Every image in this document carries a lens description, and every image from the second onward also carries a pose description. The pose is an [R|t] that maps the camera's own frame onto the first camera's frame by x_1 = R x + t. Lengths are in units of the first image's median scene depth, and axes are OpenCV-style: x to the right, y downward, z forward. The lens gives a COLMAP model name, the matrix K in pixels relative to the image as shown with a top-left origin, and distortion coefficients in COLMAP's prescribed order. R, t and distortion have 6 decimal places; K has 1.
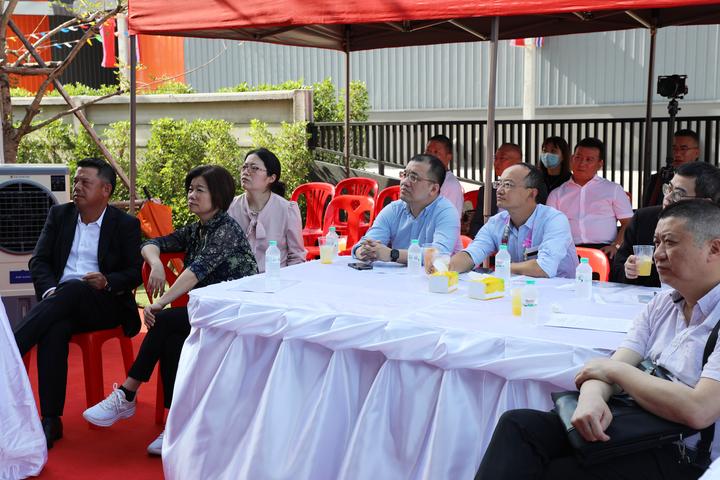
lens RADIAL K [[1130.9, 0, 360.0], [0, 1130.9, 240.0], [0, 0, 1]] dist [0.353130, -0.050331]
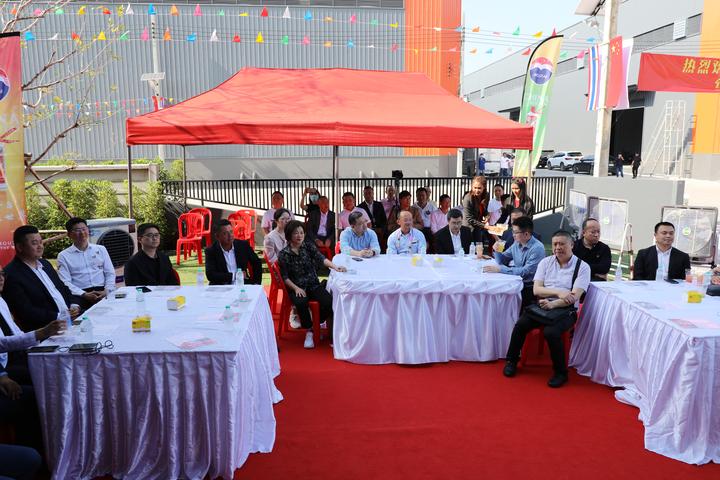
lens RADIAL K [[532.6, 0, 360.0], [0, 532.6, 240.0], [0, 0, 1]] dist [-0.002081, -0.000267]
pose [[0.758411, -0.097700, 0.644412, -0.469482], [0.056586, 0.994838, 0.084232, -0.071794], [-0.649315, -0.027418, 0.760025, 0.084327]]
